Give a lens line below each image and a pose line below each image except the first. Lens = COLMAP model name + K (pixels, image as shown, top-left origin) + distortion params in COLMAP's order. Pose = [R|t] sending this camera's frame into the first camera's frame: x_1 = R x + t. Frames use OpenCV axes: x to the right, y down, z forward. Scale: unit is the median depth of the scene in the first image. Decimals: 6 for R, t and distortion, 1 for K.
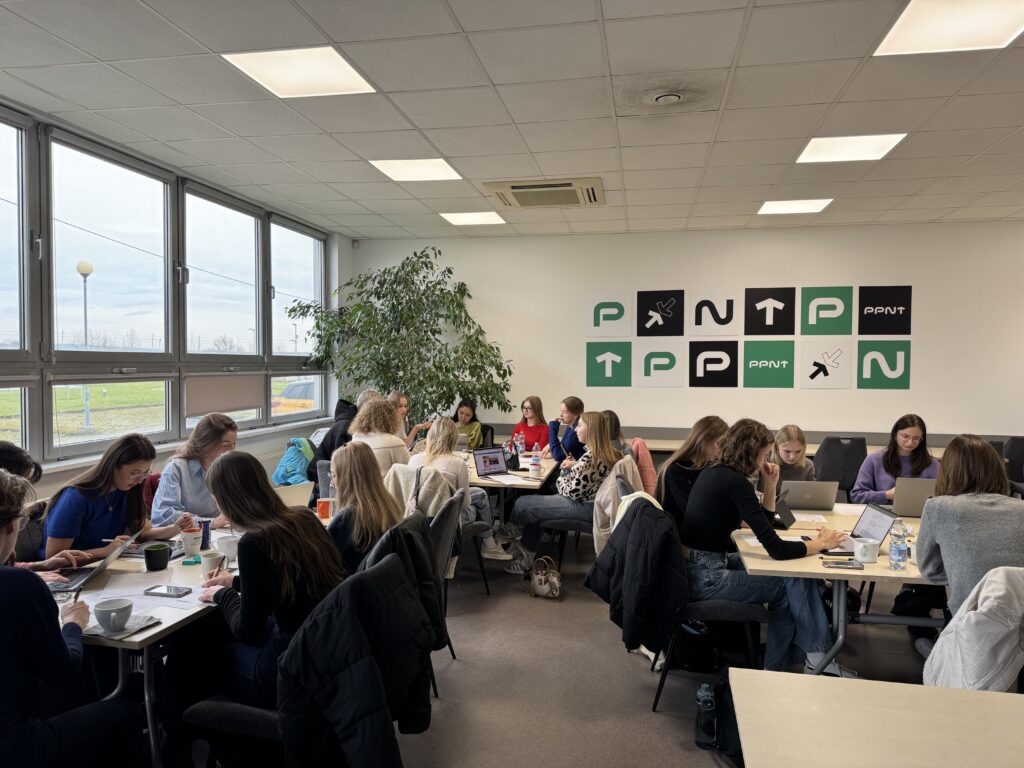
lens RADIAL K [[716.6, 0, 512.0], [0, 716.6, 384.0], [0, 0, 1]] dist [-0.006516, -0.003286]
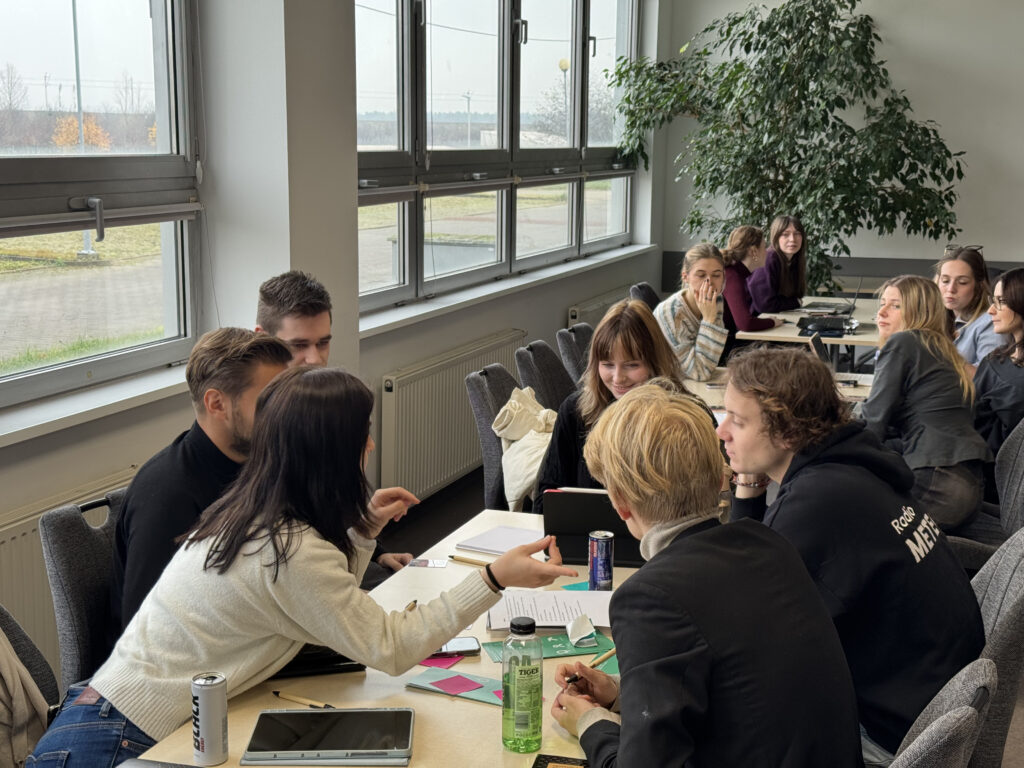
lens RADIAL K [[1439.6, 0, 512.0], [0, 1439.6, 384.0], [0, 0, 1]] dist [0.105567, -0.032191]
pose [[0.990858, 0.023466, -0.132851, -0.211761], [-0.004607, 0.990067, 0.140521, -0.011108], [0.134828, -0.138625, 0.981124, -0.291944]]
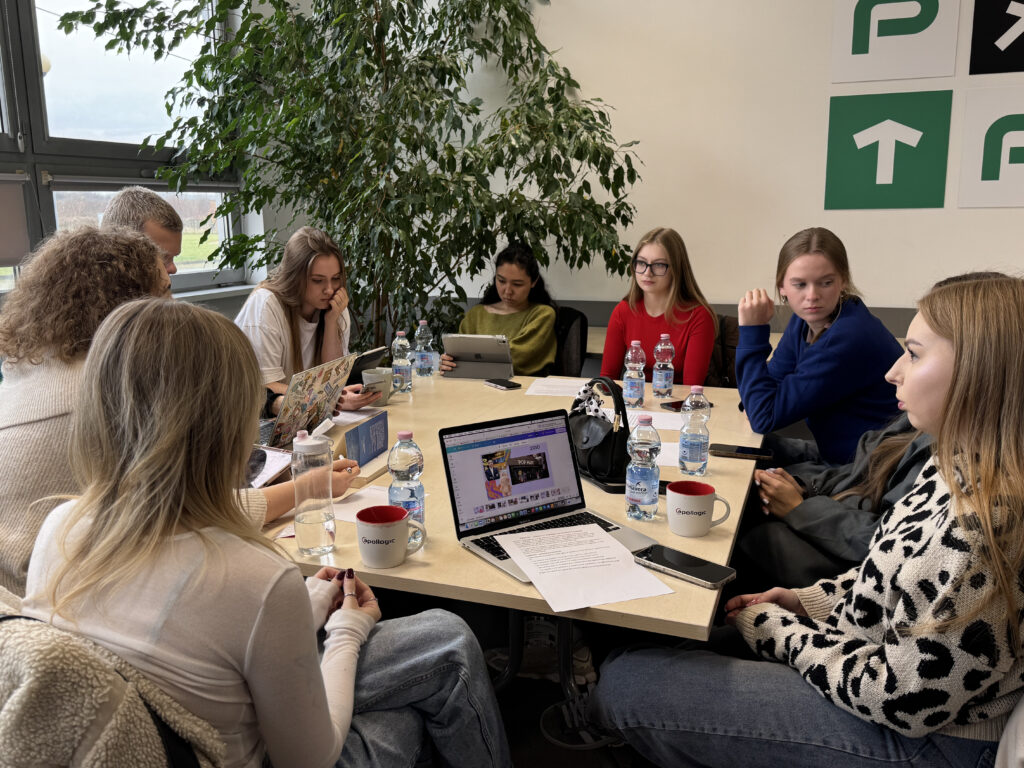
lens RADIAL K [[886.5, 0, 512.0], [0, 886.5, 384.0], [0, 0, 1]] dist [0.042236, -0.010312]
pose [[0.986740, 0.017391, -0.161373, 0.013346], [0.008781, 0.987067, 0.160065, 0.019197], [0.162069, -0.159360, 0.973826, 0.488571]]
